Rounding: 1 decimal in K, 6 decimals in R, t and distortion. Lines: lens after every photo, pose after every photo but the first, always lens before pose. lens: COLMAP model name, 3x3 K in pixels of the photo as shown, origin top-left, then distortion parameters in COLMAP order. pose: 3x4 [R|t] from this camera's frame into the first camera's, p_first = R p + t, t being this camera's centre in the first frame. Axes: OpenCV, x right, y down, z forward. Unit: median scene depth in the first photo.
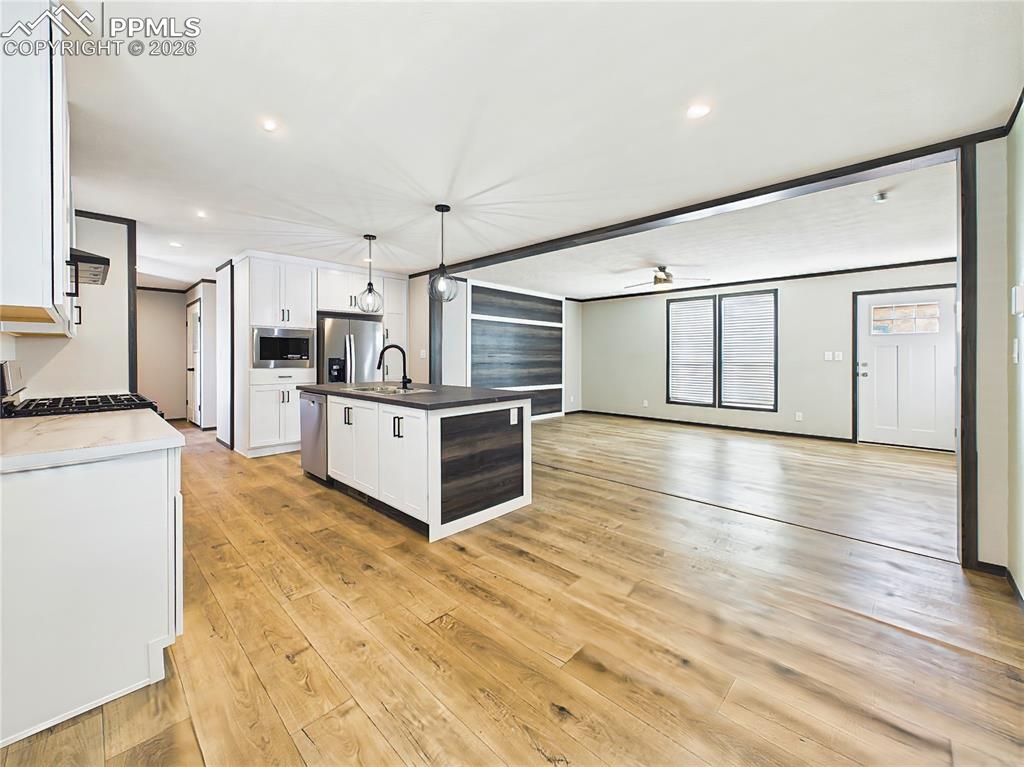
lens RADIAL K [[411.0, 0, 512.4], [0, 411.0, 355.1], [0, 0, 1]] dist [0.003705, -0.001017]
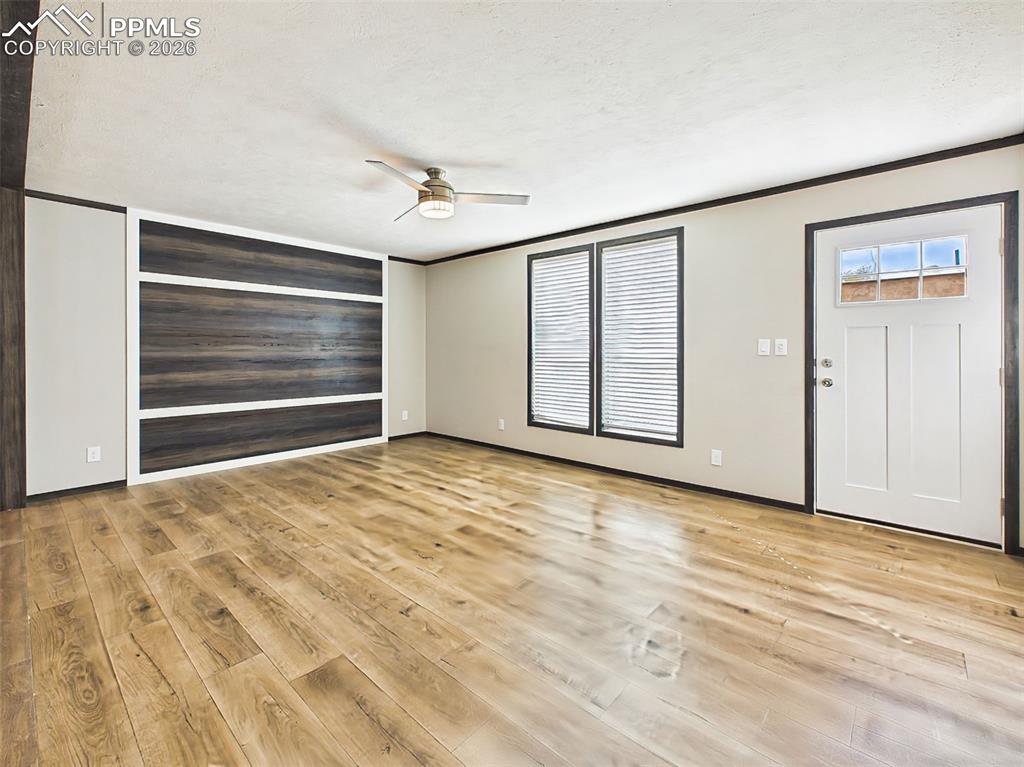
lens RADIAL K [[453.1, 0, 507.8], [0, 453.1, 348.3], [0, 0, 1]] dist [0.004426, -0.000685]
pose [[0.999636, -0.001779, 0.026923, 0.355886], [0.001772, 0.999998, 0.000299, 0.003039], [-0.026924, -0.000251, 0.999637, 0.356572]]
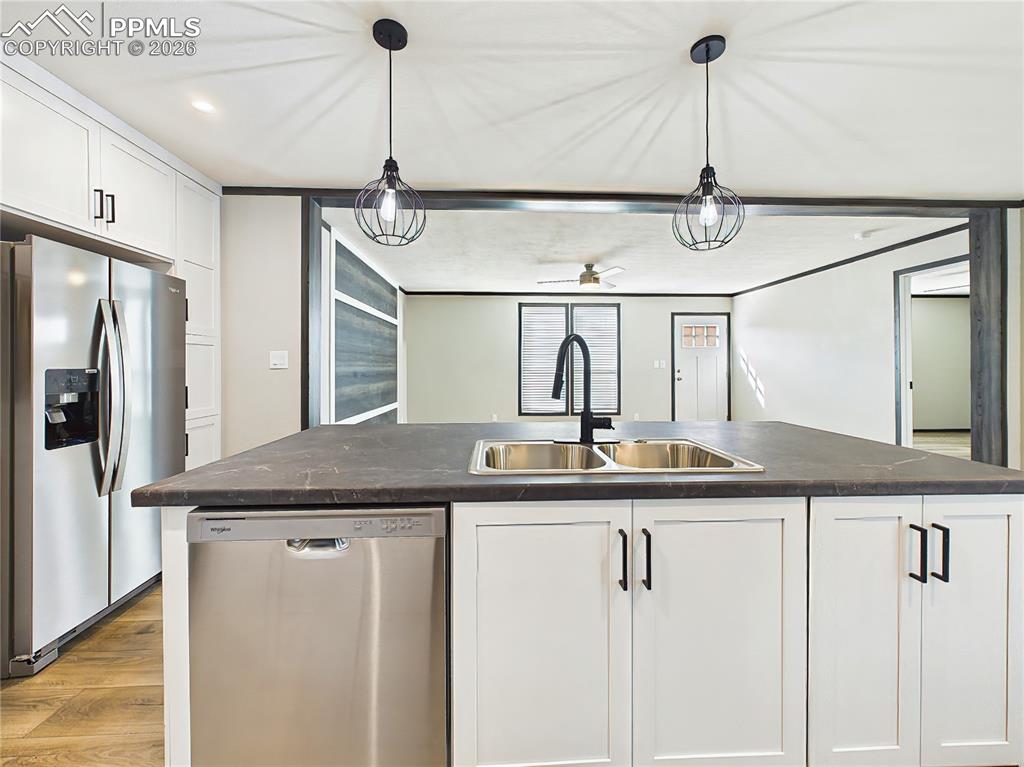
lens RADIAL K [[411.0, 0, 514.1], [0, 411.0, 364.7], [0, 0, 1]] dist [0.003705, -0.001017]
pose [[0.692501, -0.000430, 0.721416, -0.321022], [-0.001184, 0.999998, 0.001732, 0.001959], [-0.721416, -0.002054, 0.692499, 0.403161]]
